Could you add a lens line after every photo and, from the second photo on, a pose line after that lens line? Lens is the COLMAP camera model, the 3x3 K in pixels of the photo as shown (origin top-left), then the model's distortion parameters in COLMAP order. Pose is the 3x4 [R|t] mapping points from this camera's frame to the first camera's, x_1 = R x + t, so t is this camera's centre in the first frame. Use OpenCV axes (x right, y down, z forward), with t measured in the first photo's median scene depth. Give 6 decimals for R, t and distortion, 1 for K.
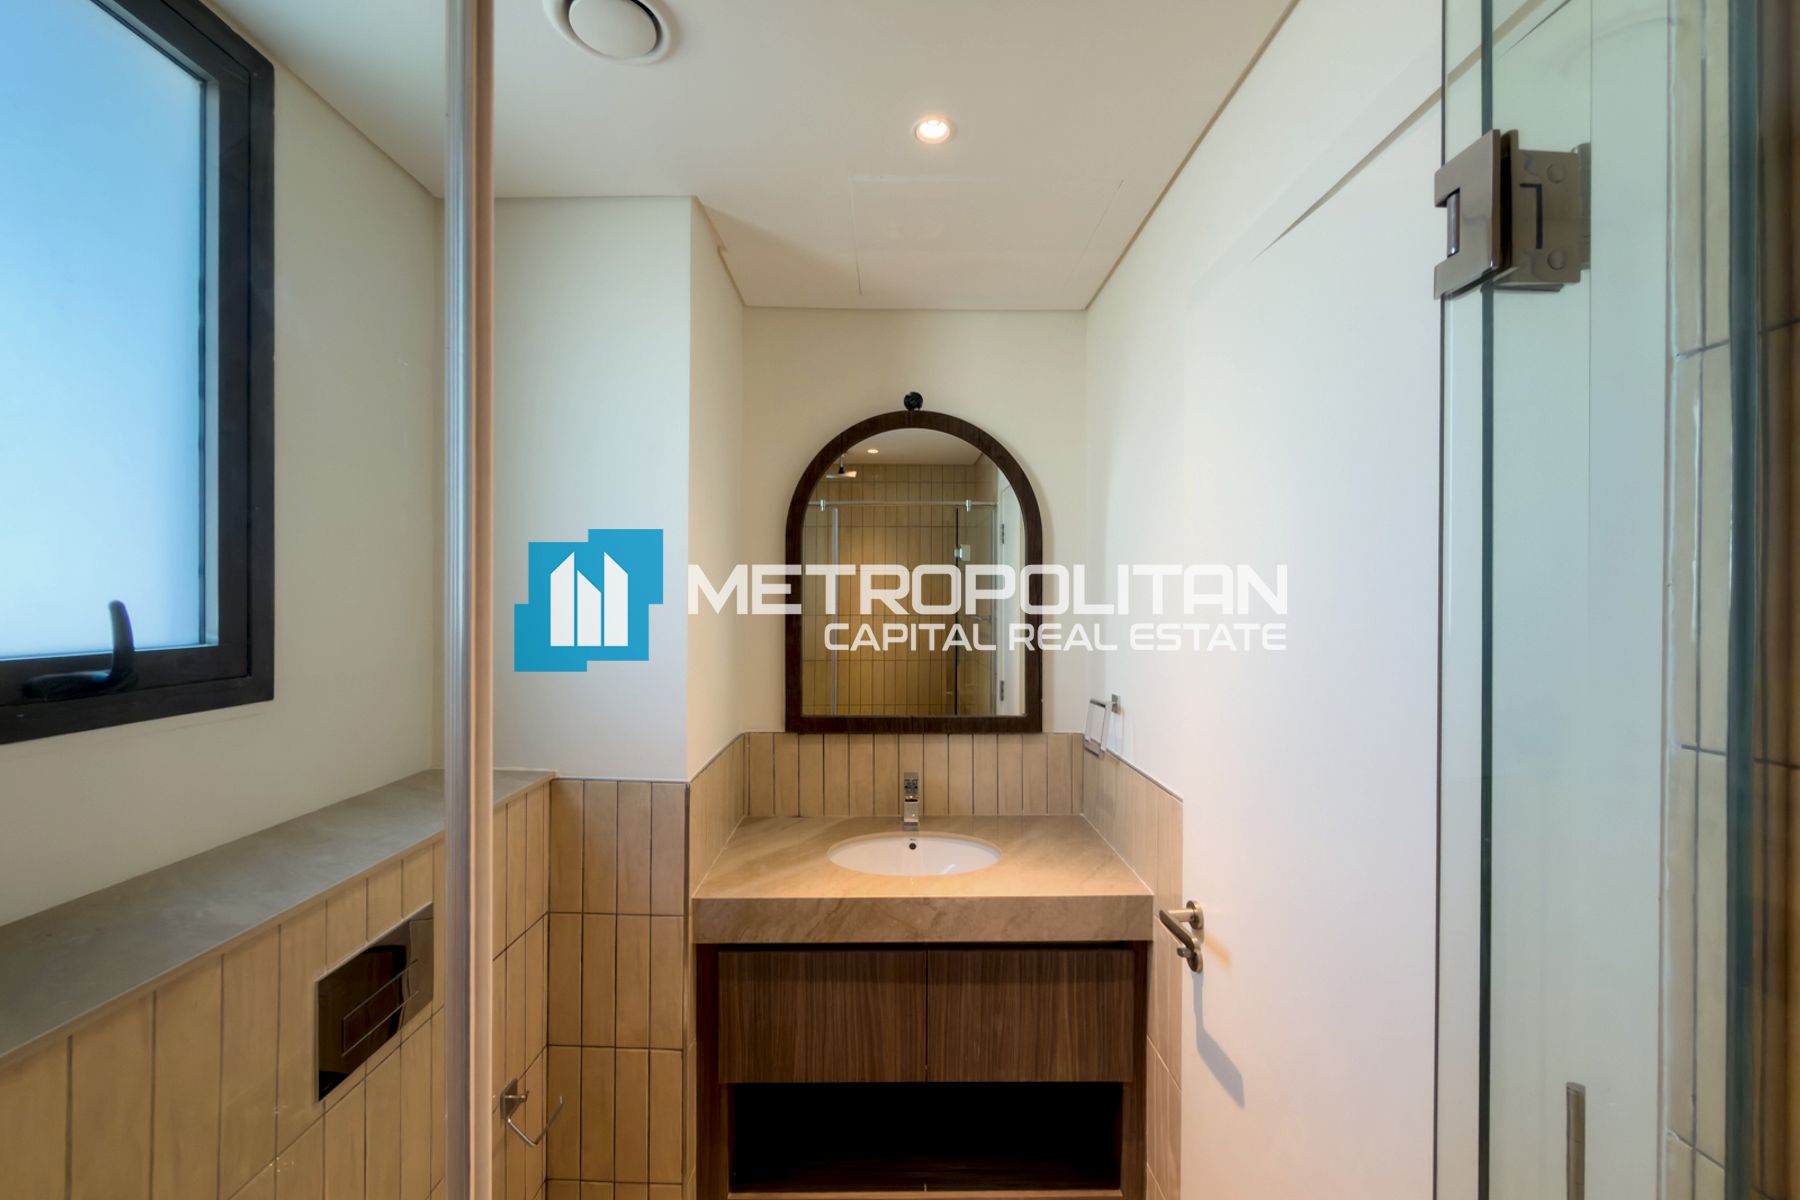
lens RADIAL K [[727.7, 0, 897.3], [0, 727.7, 602.0], [0, 0, 1]] dist [-0.000985, 0.000002]
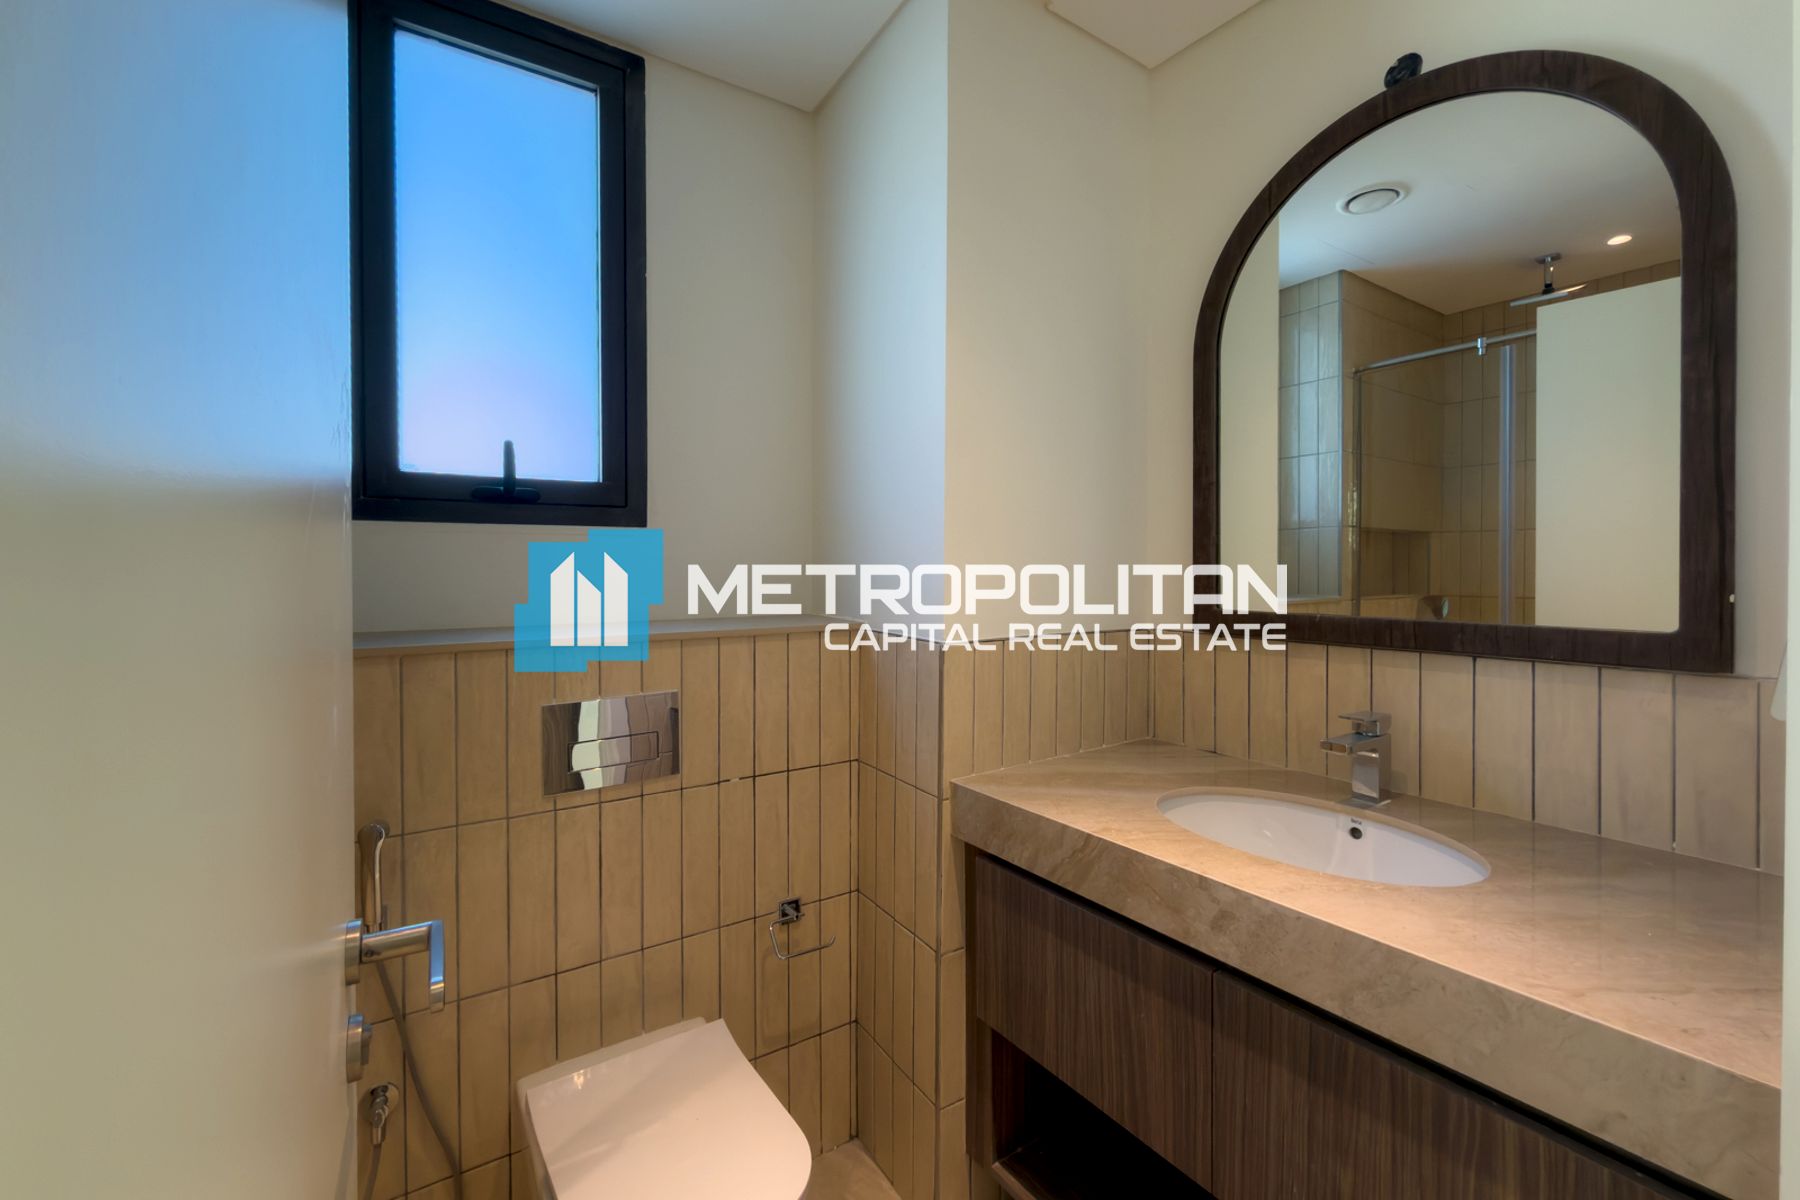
lens RADIAL K [[743.6, 0, 897.7], [0, 743.6, 579.3], [0, 0, 1]] dist [0.000453, 0.000225]
pose [[0.540680, 0.002219, -0.841226, 0.407562], [0.003578, 0.999981, 0.004938, 0.162107], [0.841221, -0.005679, 0.540662, 0.468745]]
